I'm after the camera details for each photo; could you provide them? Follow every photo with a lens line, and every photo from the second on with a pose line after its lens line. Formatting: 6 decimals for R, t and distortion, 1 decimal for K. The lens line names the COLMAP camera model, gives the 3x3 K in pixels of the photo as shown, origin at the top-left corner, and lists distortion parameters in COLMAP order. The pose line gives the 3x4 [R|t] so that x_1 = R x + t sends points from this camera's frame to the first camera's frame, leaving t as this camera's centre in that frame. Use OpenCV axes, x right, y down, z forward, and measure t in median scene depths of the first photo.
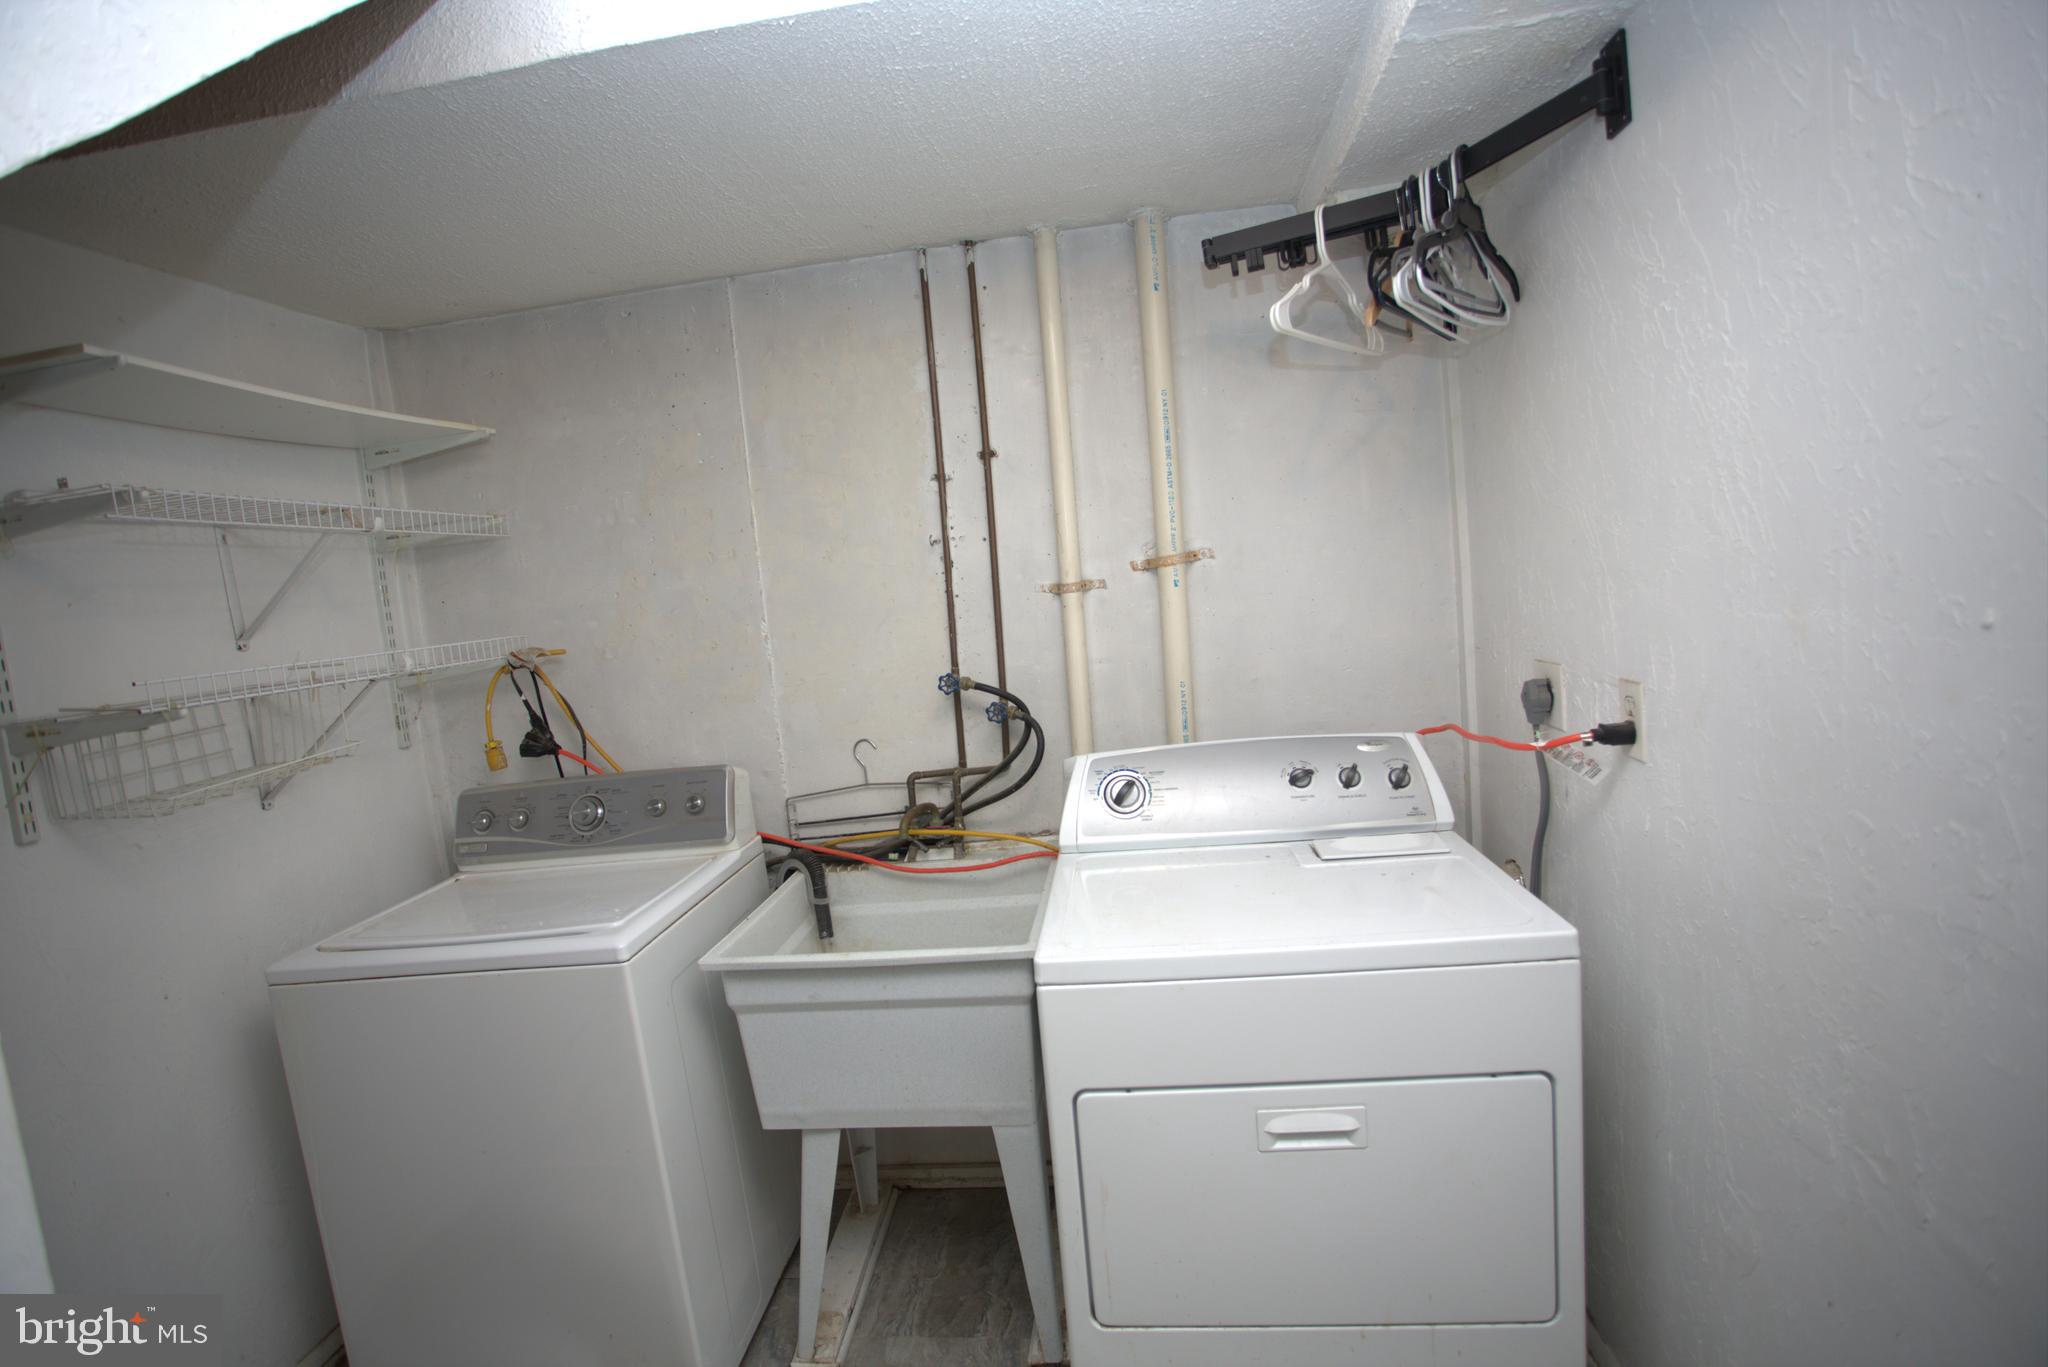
lens RADIAL K [[980.0, 0, 1013.0], [0, 980.0, 677.5], [0, 0, 1]] dist [-0.069616, 0.028627]
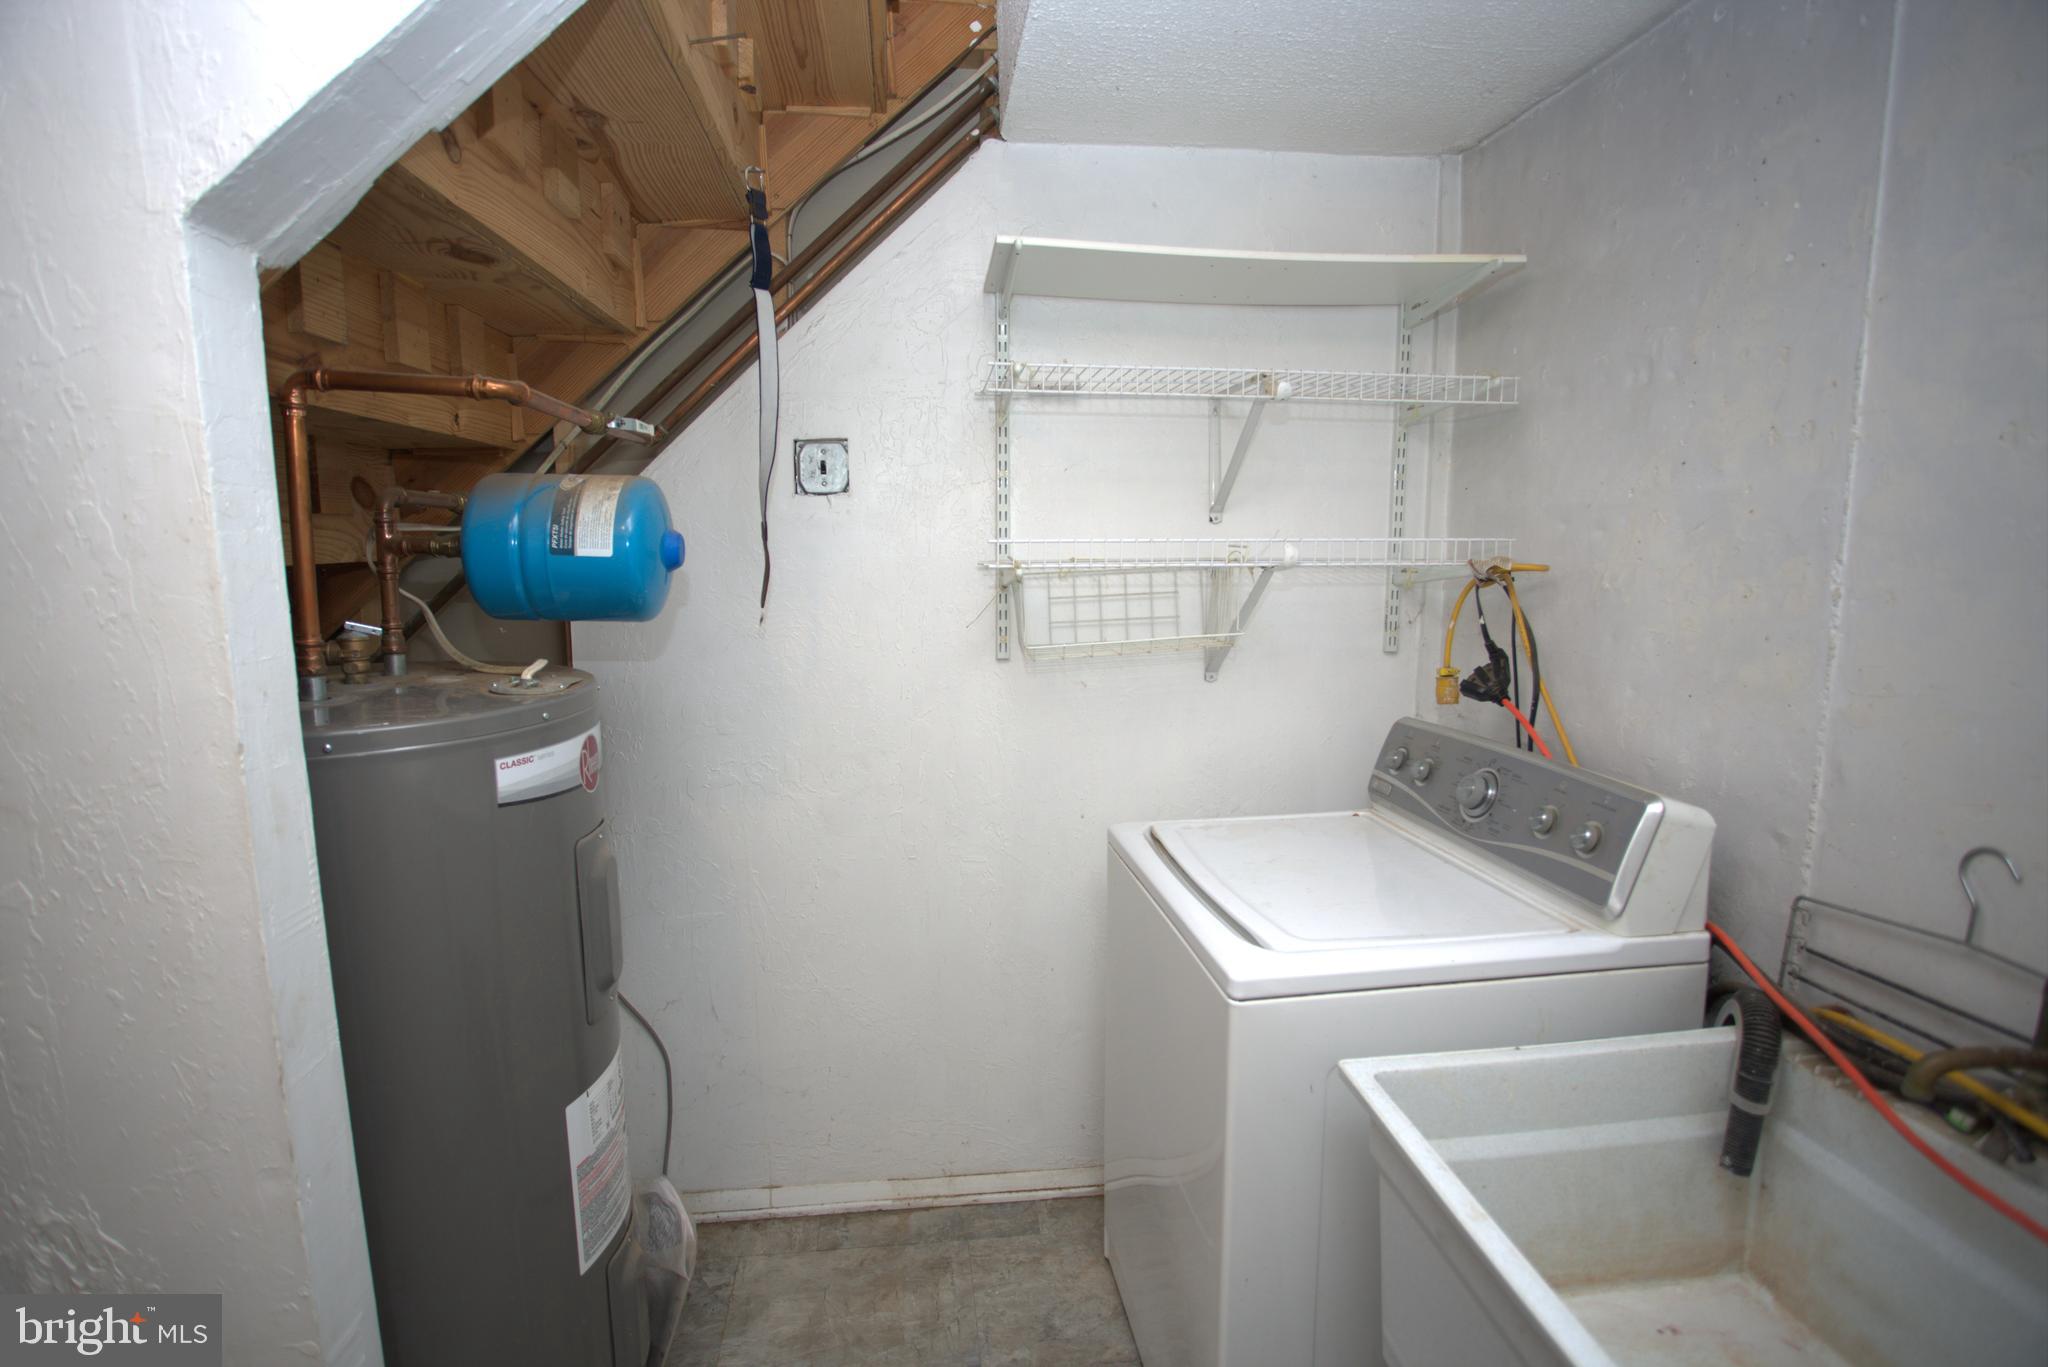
lens RADIAL K [[980.0, 0, 1013.0], [0, 980.0, 677.5], [0, 0, 1]] dist [-0.069616, 0.028627]
pose [[0.239159, 0.234994, -0.942115, 0.130598], [-0.117222, 0.970163, 0.212233, -0.054202], [0.963879, 0.059679, 0.259570, 0.448383]]
